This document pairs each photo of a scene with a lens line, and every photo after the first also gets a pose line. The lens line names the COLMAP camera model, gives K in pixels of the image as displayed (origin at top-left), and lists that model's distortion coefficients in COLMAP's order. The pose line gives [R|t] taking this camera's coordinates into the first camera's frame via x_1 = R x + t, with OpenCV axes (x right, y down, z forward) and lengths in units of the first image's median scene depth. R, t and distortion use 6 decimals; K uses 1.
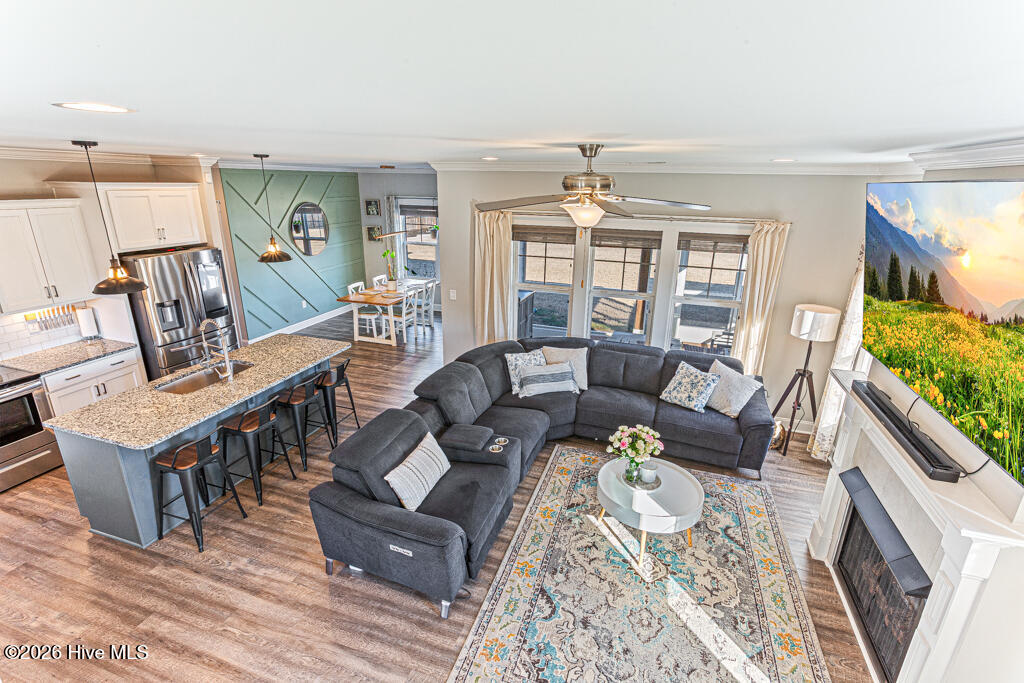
lens RADIAL K [[496.0, 0, 510.0], [0, 496.0, 345.6], [0, 0, 1]] dist [0.002889, 0.000354]
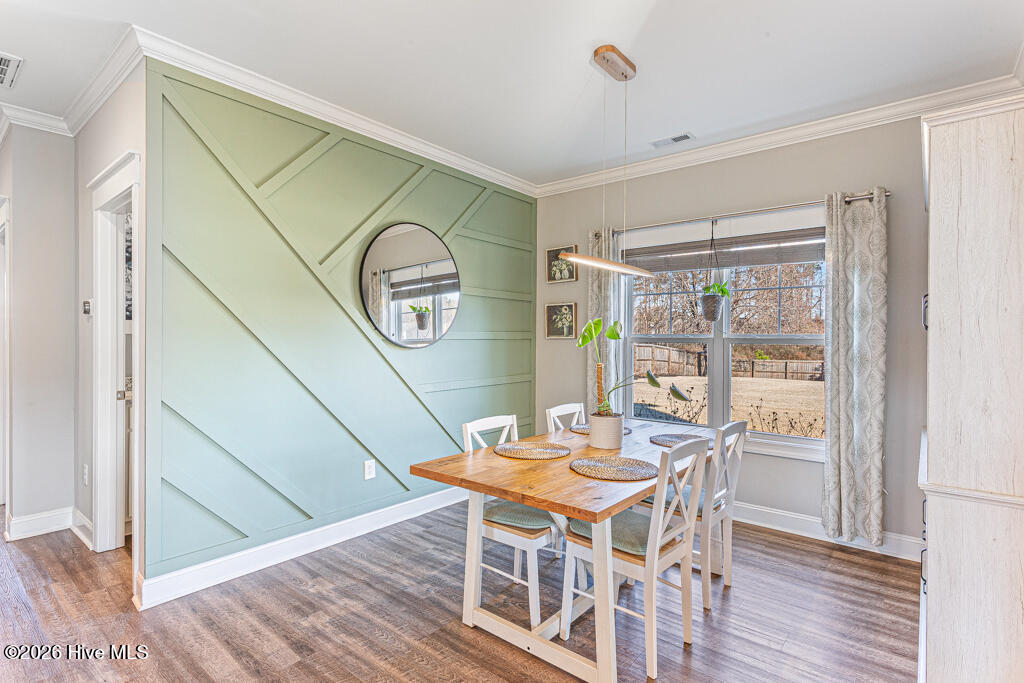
lens RADIAL K [[496.0, 0, 510.0], [0, 496.0, 345.6], [0, 0, 1]] dist [0.002889, 0.000354]
pose [[0.934837, -0.007655, -0.354996, -0.183975], [-0.103788, 0.950215, -0.293803, -0.075980], [0.339571, 0.311502, 0.887501, 0.694819]]
